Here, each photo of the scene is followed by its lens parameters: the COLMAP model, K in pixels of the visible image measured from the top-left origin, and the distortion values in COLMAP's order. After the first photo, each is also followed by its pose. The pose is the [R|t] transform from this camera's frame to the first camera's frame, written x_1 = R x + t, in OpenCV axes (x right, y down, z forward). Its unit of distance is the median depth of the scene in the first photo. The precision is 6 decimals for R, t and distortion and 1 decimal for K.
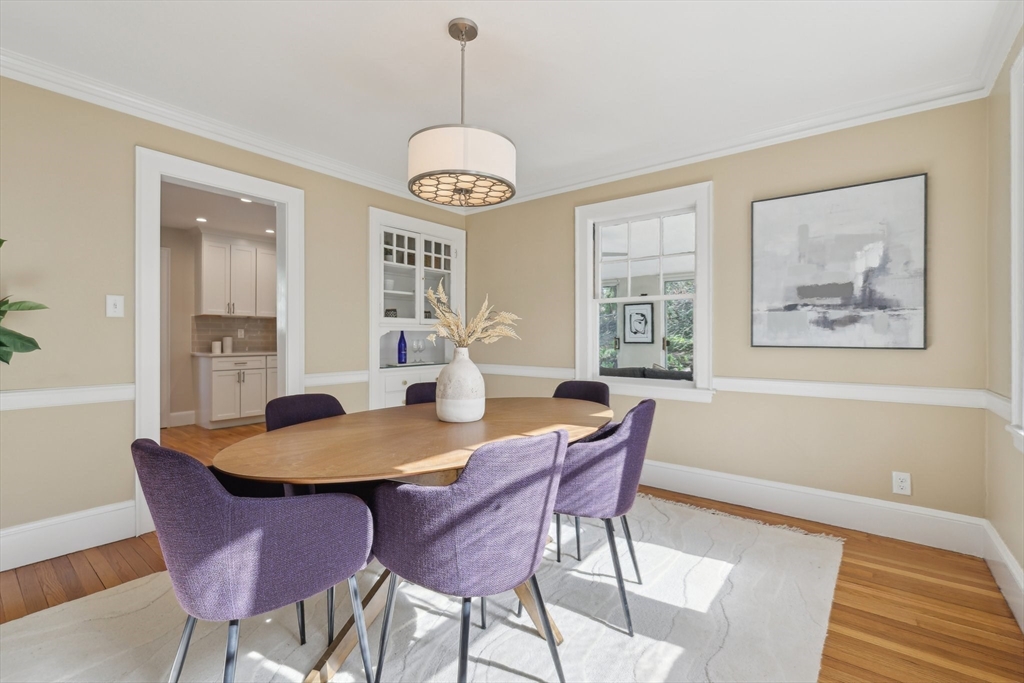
lens RADIAL K [[455.3, 0, 517.7], [0, 455.3, 337.1], [0, 0, 1]] dist [0.002914, 0.001121]
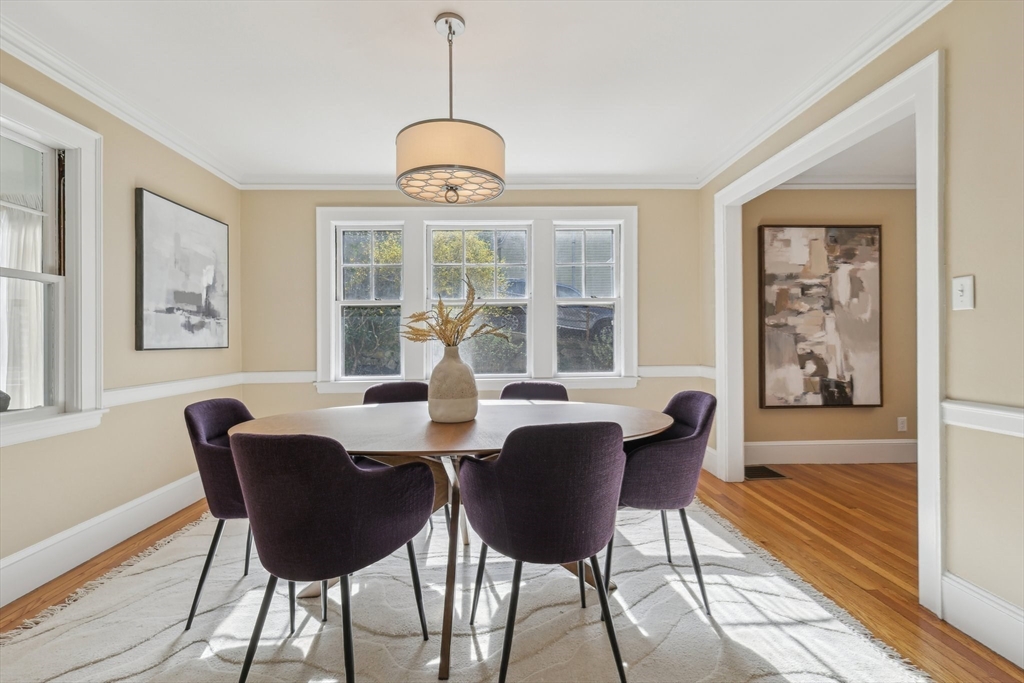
lens RADIAL K [[455.3, 0, 514.4], [0, 455.3, 338.4], [0, 0, 1]] dist [0.002914, 0.001121]
pose [[-0.649218, 0.008949, 0.760550, -0.711574], [0.012846, 0.999917, -0.000800, 0.008990], [-0.760494, 0.009251, -0.649279, 1.136714]]
